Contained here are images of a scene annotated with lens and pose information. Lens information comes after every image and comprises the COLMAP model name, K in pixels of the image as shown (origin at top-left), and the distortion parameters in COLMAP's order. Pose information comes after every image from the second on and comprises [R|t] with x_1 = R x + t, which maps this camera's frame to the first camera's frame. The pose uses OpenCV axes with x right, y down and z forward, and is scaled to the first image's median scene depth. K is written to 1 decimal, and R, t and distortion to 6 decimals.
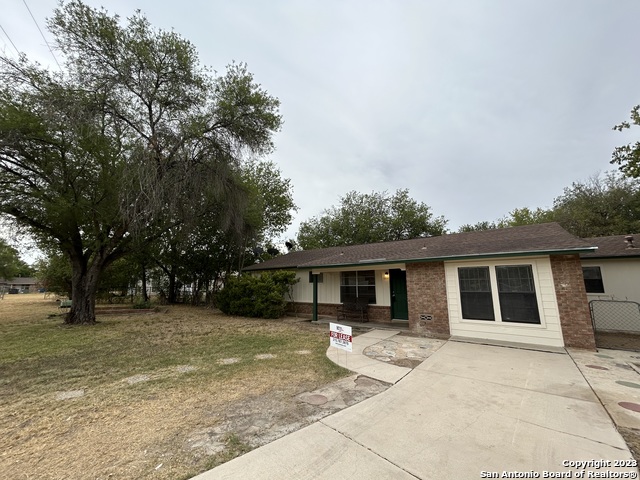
lens RADIAL K [[256.1, 0, 320.3], [0, 256.1, 232.9], [0, 0, 1]] dist [-0.000190, 0.000088]
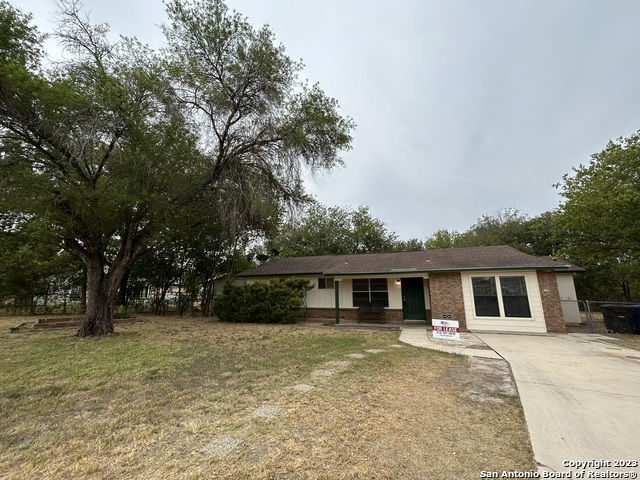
lens RADIAL K [[257.3, 0, 319.2], [0, 257.3, 238.4], [0, 0, 1]] dist [-0.000872, 0.000752]
pose [[0.955198, 0.062522, 0.289288, -0.559846], [-0.059792, 0.998044, -0.018275, 0.008427], [-0.289864, 0.000159, 0.957068, -0.026599]]
